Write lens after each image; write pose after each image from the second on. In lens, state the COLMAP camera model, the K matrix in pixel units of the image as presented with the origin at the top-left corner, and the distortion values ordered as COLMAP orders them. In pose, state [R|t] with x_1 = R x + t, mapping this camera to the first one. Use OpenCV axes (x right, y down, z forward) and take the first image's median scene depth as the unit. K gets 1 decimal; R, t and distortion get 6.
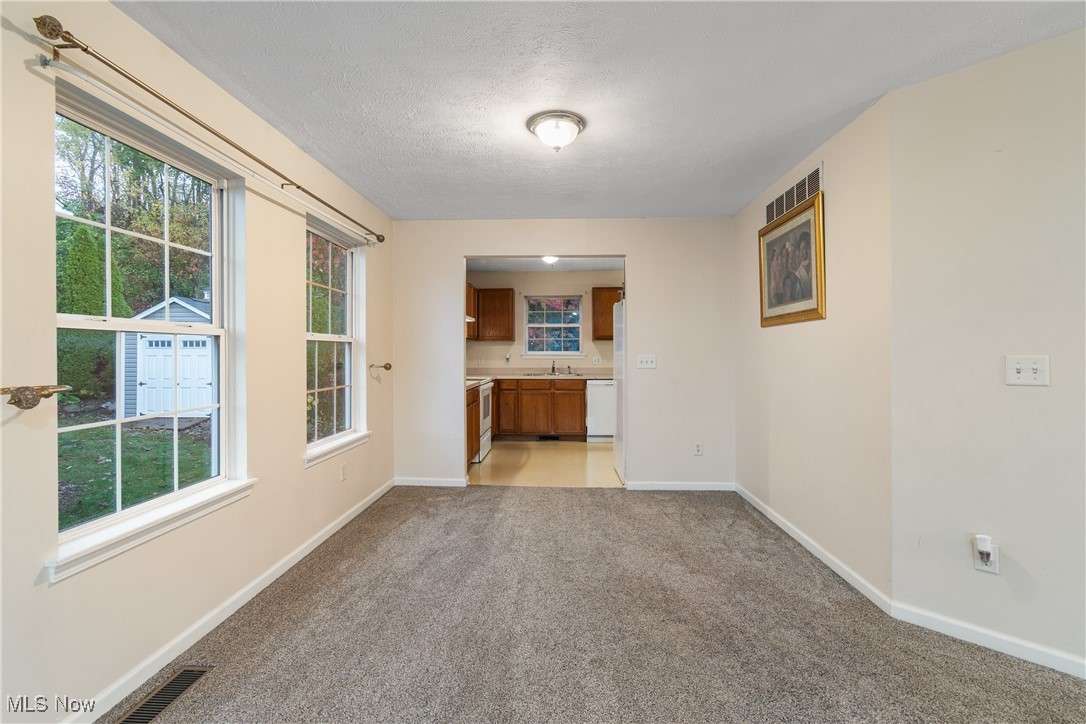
lens RADIAL K [[484.0, 0, 538.3], [0, 484.0, 351.2], [0, 0, 1]] dist [0.004770, -0.002970]
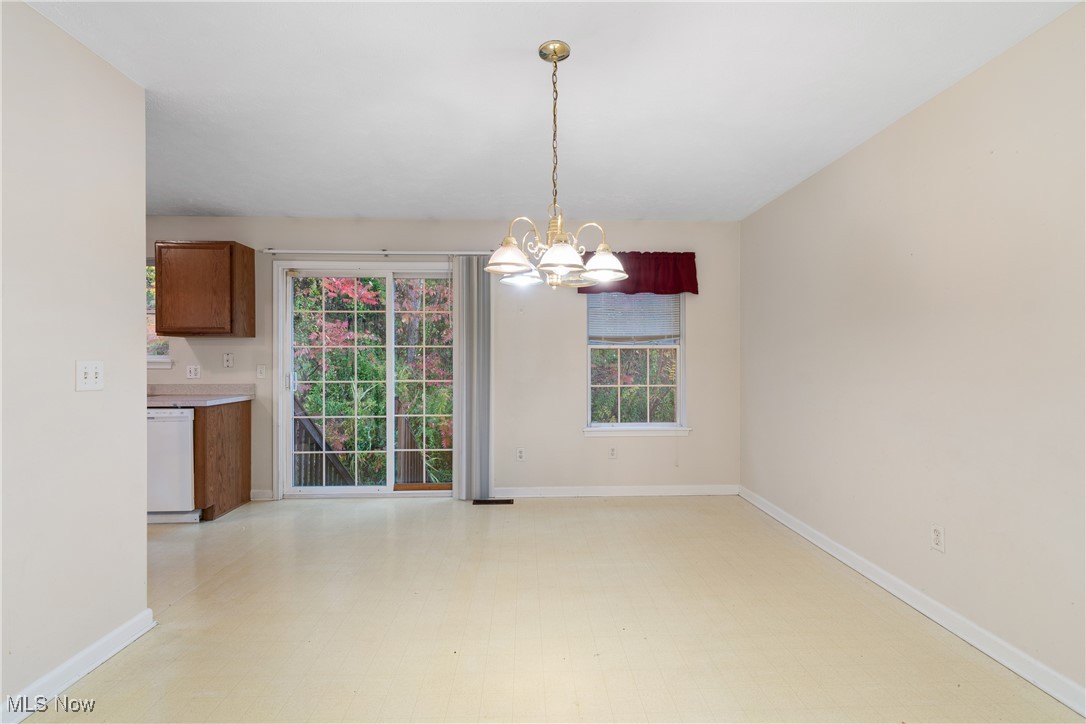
lens RADIAL K [[484.0, 0, 544.8], [0, 484.0, 361.0], [0, 0, 1]] dist [0.004770, -0.002970]
pose [[0.997042, 0.006518, 0.076586, 0.640875], [-0.006919, 0.999964, 0.004971, 0.000840], [-0.076551, -0.005486, 0.997051, 0.510922]]
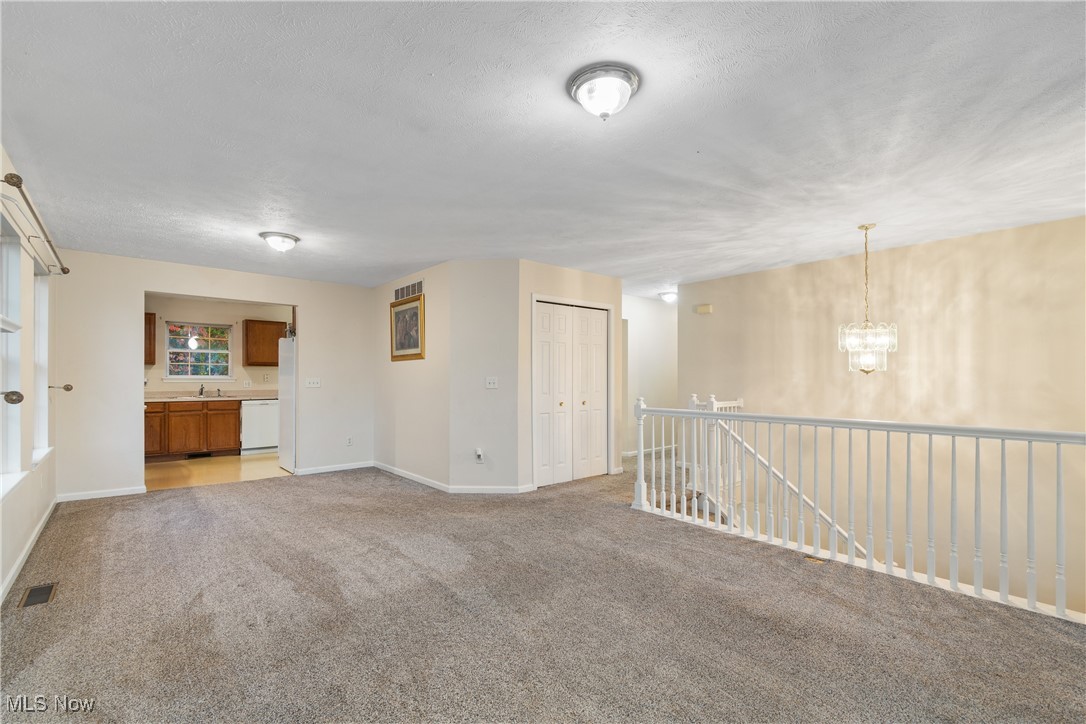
lens RADIAL K [[484.0, 0, 541.6], [0, 484.0, 375.7], [0, 0, 1]] dist [0.004770, -0.002970]
pose [[0.724362, 0.006988, 0.689384, -0.208829], [-0.004413, 0.999975, -0.005500, 0.004655], [-0.689405, 0.000942, 0.724375, -0.374954]]
